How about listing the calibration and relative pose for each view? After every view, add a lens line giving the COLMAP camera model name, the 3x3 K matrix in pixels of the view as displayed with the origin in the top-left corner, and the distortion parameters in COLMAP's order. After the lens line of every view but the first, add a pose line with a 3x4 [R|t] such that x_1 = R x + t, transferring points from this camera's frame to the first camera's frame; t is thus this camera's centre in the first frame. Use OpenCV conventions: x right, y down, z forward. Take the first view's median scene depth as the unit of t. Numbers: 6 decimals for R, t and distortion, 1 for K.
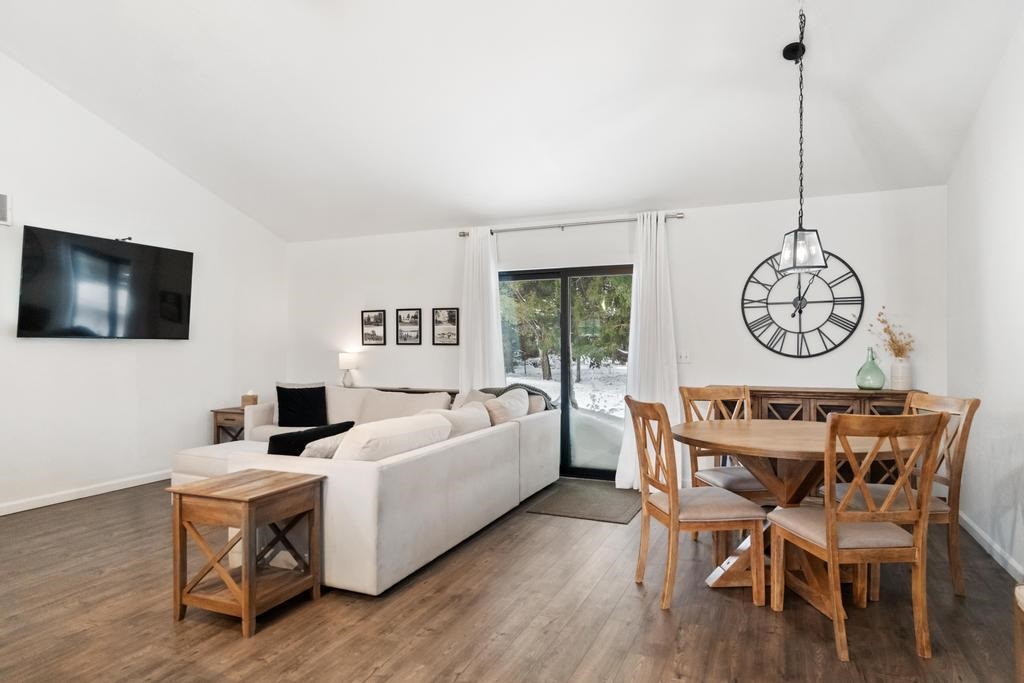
lens RADIAL K [[613.0, 0, 506.4], [0, 613.0, 343.5], [0, 0, 1]] dist [-0.004943, 0.001128]
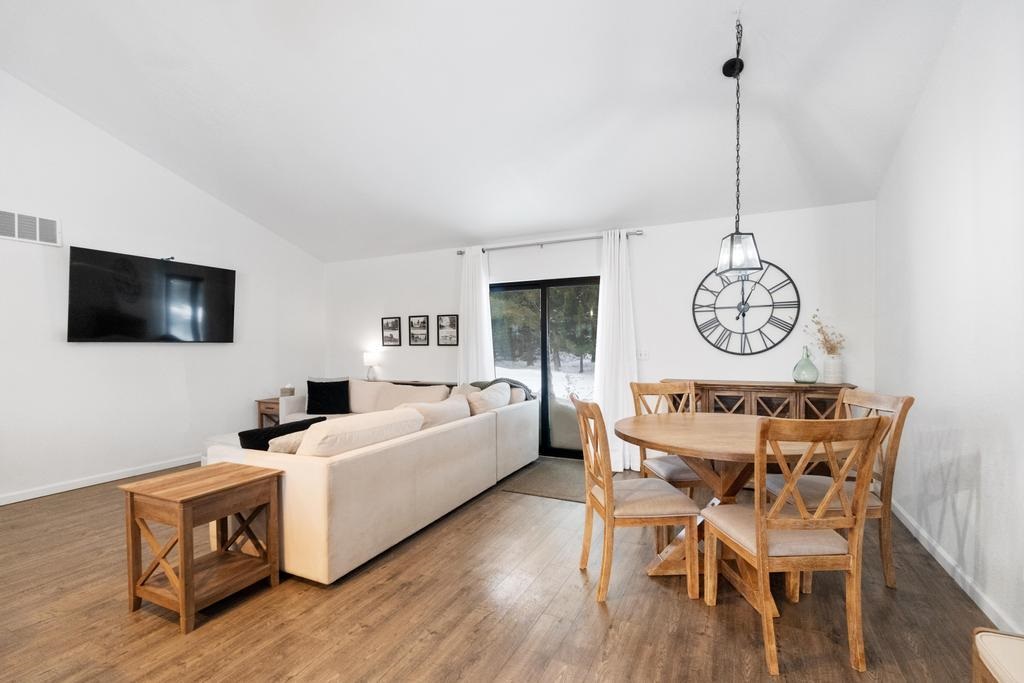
lens RADIAL K [[454.5, 0, 521.5], [0, 454.5, 351.4], [0, 0, 1]] dist [-0.006428, 0.000409]
pose [[0.999658, -0.006011, -0.025436, 0.092230], [0.006470, 0.999816, 0.018033, -0.001555], [0.025323, -0.018191, 0.999514, 0.150357]]
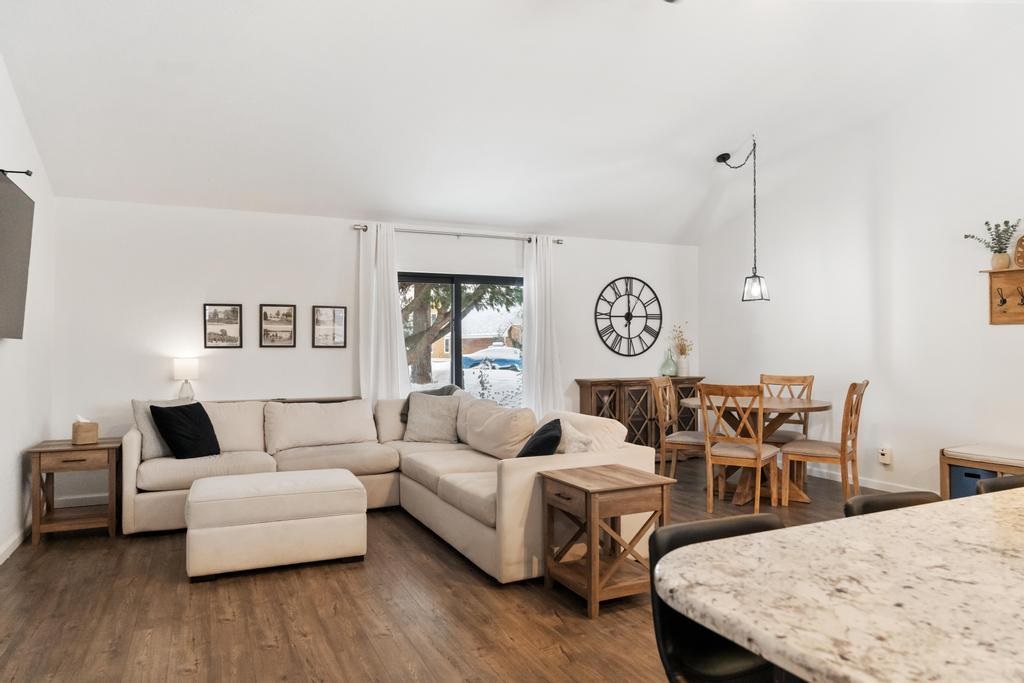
lens RADIAL K [[664.3, 0, 503.7], [0, 664.3, 338.4], [0, 0, 1]] dist [-0.002245, 0.001954]
pose [[0.665488, 0.008873, 0.746356, -0.884569], [-0.001013, 0.999939, -0.010985, -0.000672], [-0.746408, 0.006555, 0.665457, 0.226524]]
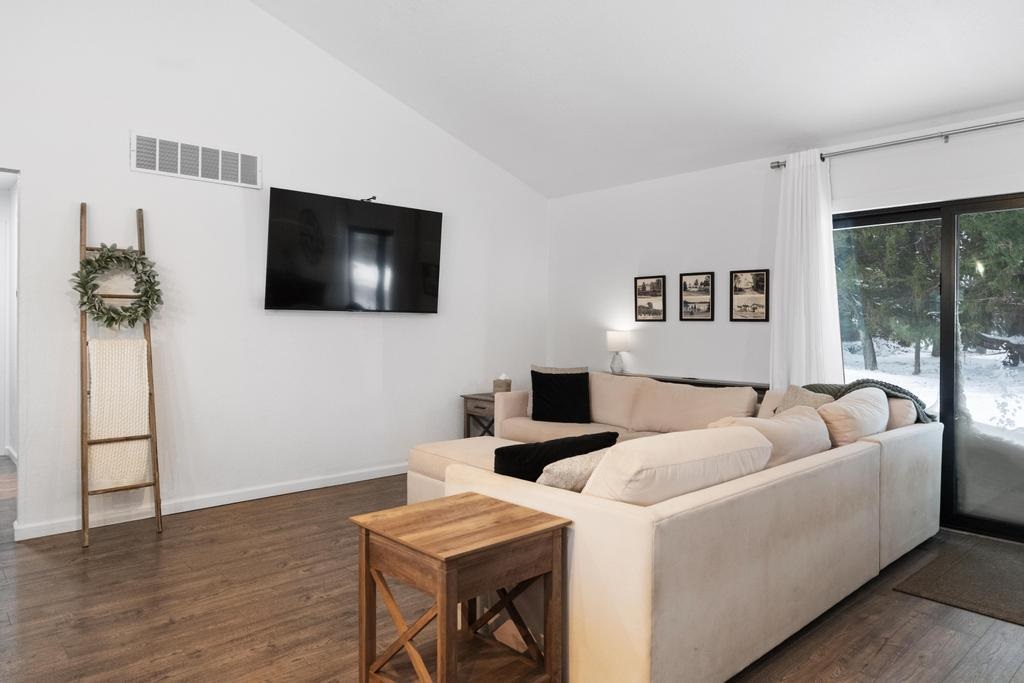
lens RADIAL K [[664.3, 0, 511.7], [0, 664.3, 325.9], [0, 0, 1]] dist [-0.002245, 0.001954]
pose [[0.913033, 0.008066, -0.407806, -0.047421], [-0.006229, 0.999964, 0.005832, 0.007076], [0.407839, -0.002784, 0.913050, 0.229022]]
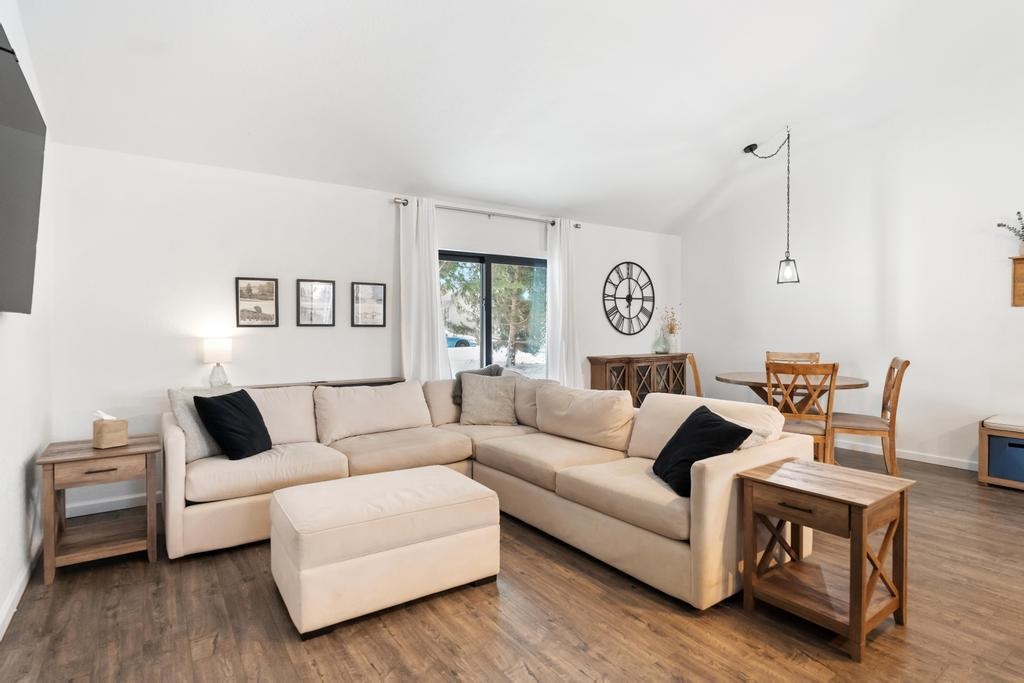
lens RADIAL K [[524.5, 0, 493.8], [0, 524.5, 332.0], [0, 0, 1]] dist [-0.006581, 0.001839]
pose [[0.535542, -0.008508, 0.844466, -0.840800], [-0.002400, 0.999930, 0.011596, 0.001613], [-0.844505, -0.008237, 0.535484, 0.630499]]
